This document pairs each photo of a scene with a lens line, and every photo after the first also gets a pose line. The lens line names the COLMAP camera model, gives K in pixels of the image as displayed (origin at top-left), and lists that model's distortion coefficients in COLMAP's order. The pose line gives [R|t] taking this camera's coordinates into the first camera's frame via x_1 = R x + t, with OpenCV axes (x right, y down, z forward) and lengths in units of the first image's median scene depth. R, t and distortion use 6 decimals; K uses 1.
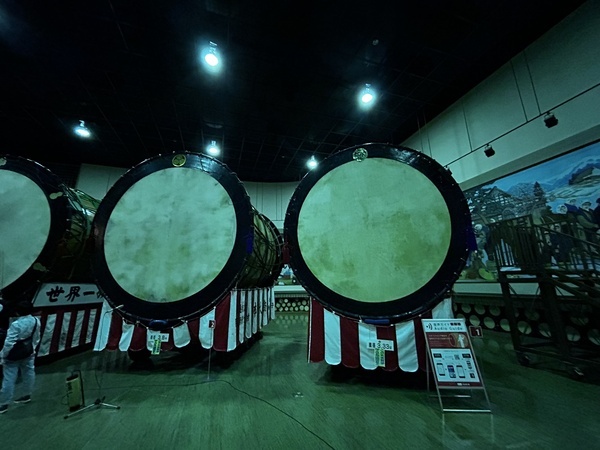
lens RADIAL K [[244.2, 0, 300.0], [0, 244.2, 225.0], [0, 0, 1]] dist [0.000096, 0.000107]
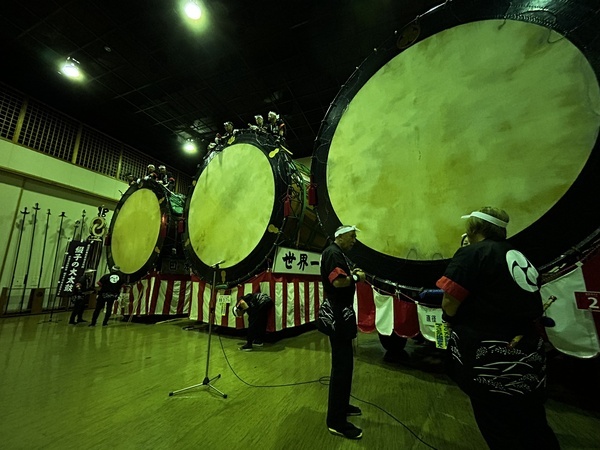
lens RADIAL K [[244.2, 0, 300.0], [0, 244.2, 225.0], [0, 0, 1]] dist [0.000096, 0.000107]
pose [[0.778975, -0.130772, -0.613268, -0.477292], [0.148411, 0.988674, -0.022311, 0.214296], [0.609239, -0.073636, 0.789560, 0.382107]]
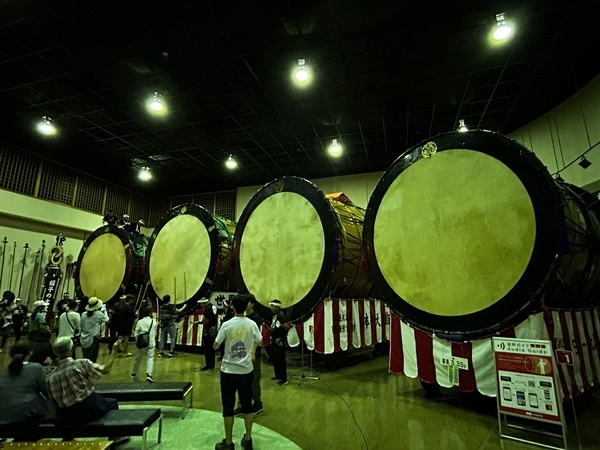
lens RADIAL K [[317.2, 0, 300.0], [0, 317.2, 225.0], [0, 0, 1]] dist [0.000118, -0.000873]
pose [[0.819462, -0.112199, -0.562044, 0.487683], [0.125351, 0.991995, -0.015266, -0.060182], [0.559257, -0.057943, 0.826967, -0.228965]]
